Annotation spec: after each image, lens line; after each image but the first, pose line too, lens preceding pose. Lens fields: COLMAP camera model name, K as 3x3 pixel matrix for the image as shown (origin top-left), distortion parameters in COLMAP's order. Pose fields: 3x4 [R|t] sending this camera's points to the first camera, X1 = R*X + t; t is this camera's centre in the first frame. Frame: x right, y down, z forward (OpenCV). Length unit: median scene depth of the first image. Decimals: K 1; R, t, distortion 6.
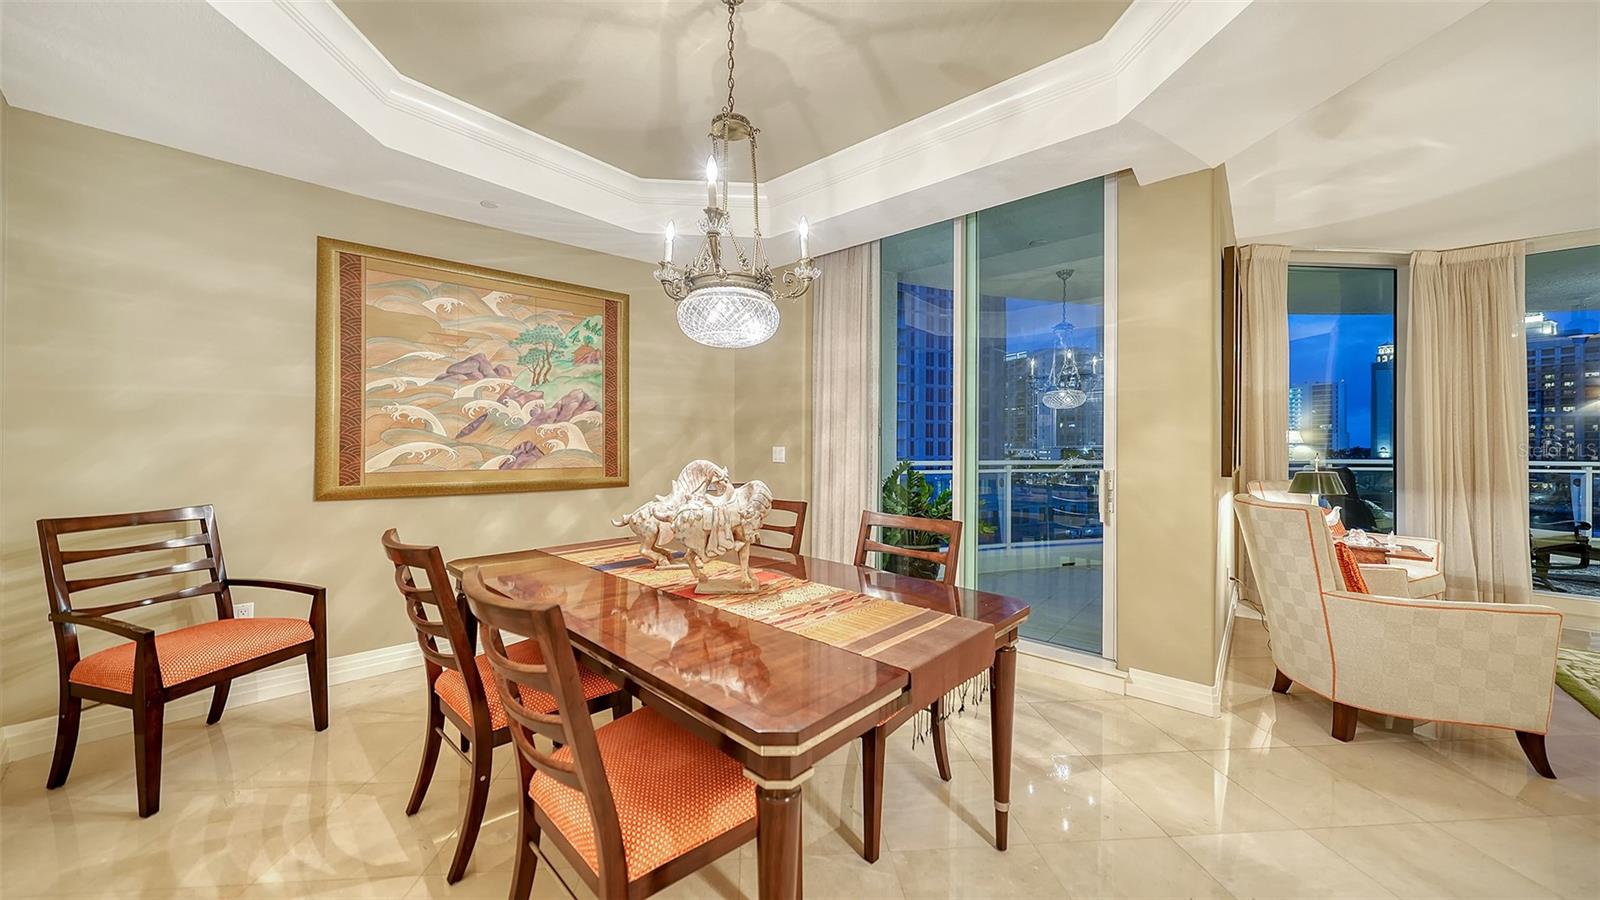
lens RADIAL K [[552.4, 0, 799.6], [0, 552.4, 445.1], [0, 0, 1]] dist [0.000337, 0.000237]
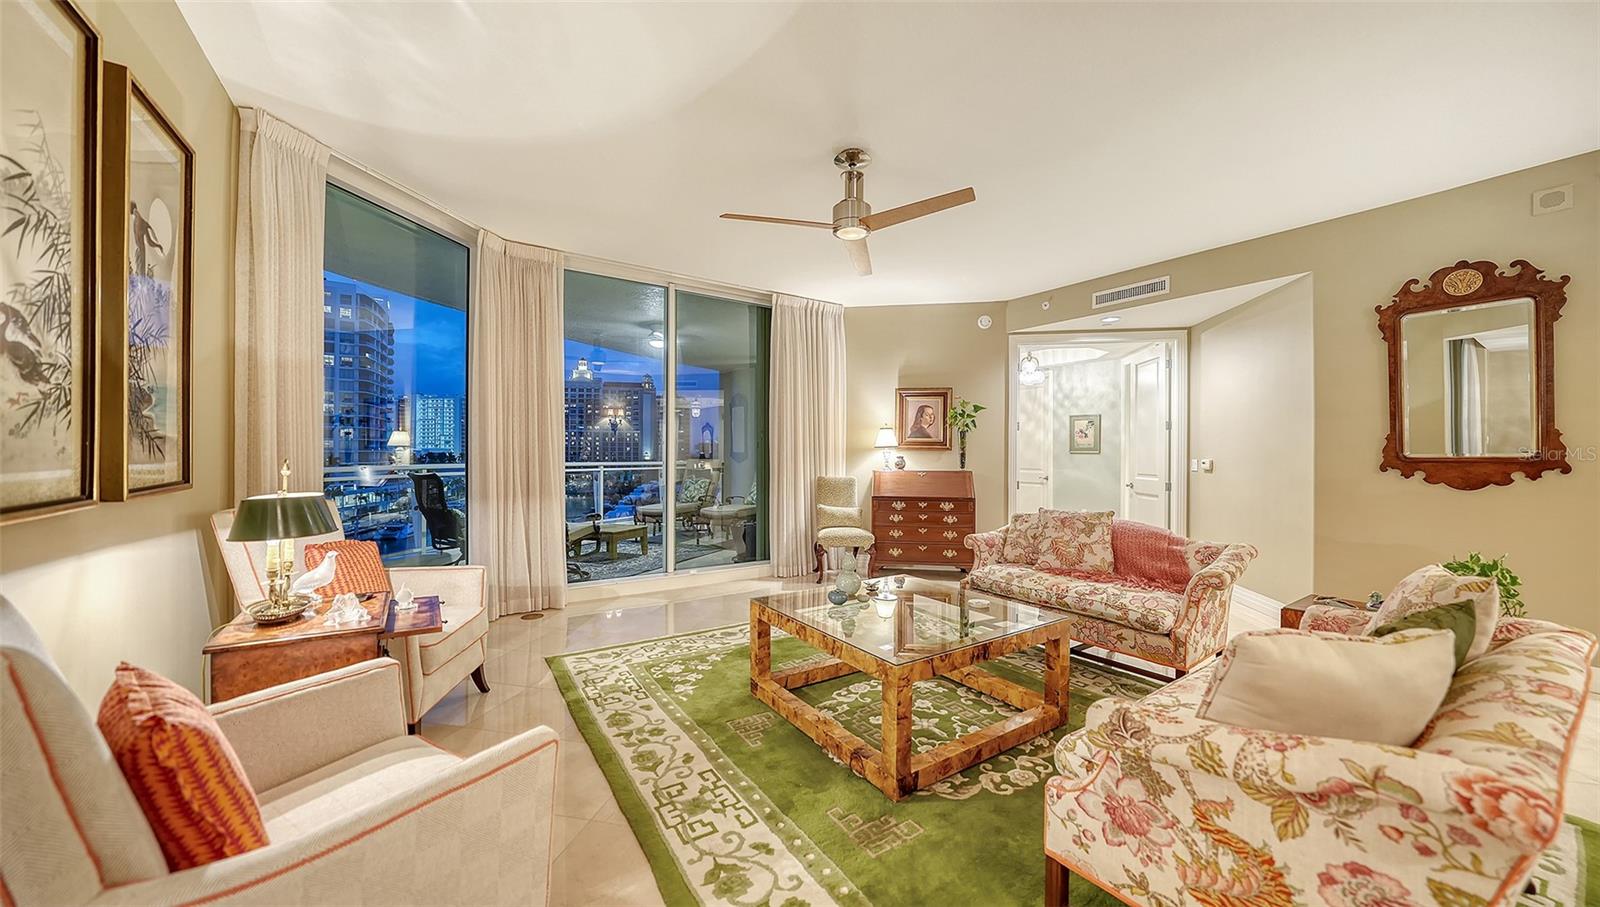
lens RADIAL K [[558.6, 0, 812.3], [0, 558.6, 451.7], [0, 0, 1]] dist [-0.033521, 0.007490]
pose [[0.247302, -0.002329, 0.968936, 0.516961], [-0.004079, 0.999986, 0.003445, 0.001676], [-0.968930, -0.004805, 0.247289, 0.355695]]
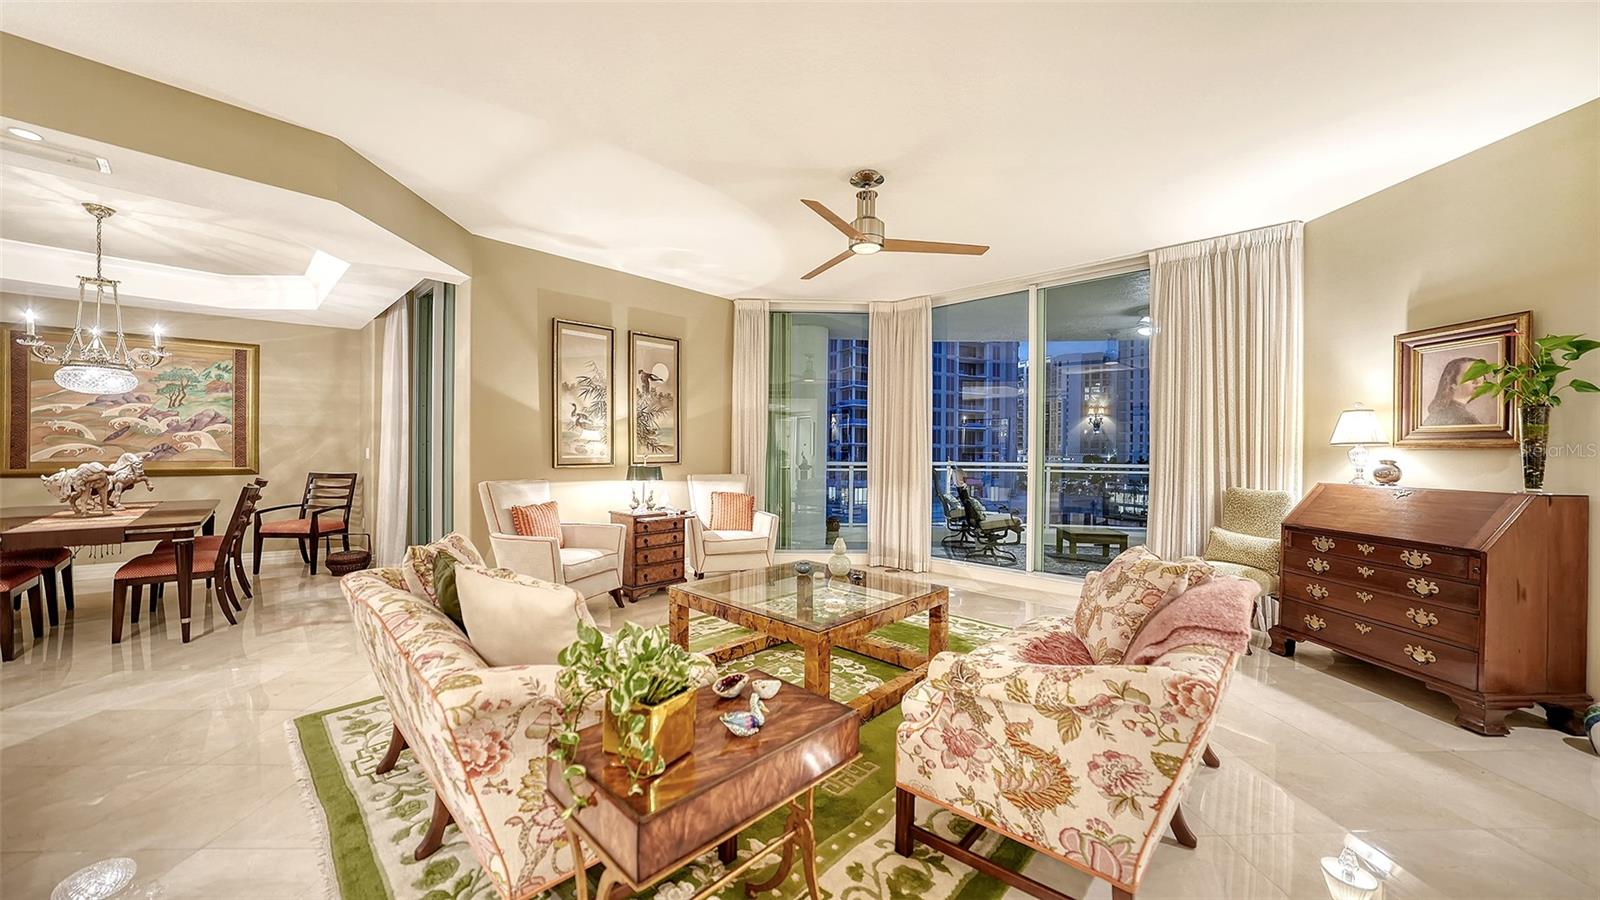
lens RADIAL K [[563.0, 0, 792.7], [0, 563.0, 460.0], [0, 0, 1]] dist [-0.000050, 0.000133]
pose [[0.998247, 0.003949, -0.059060, 1.278268], [-0.002953, 0.999852, 0.016948, 0.007413], [0.059119, -0.016743, 0.998111, -0.451141]]
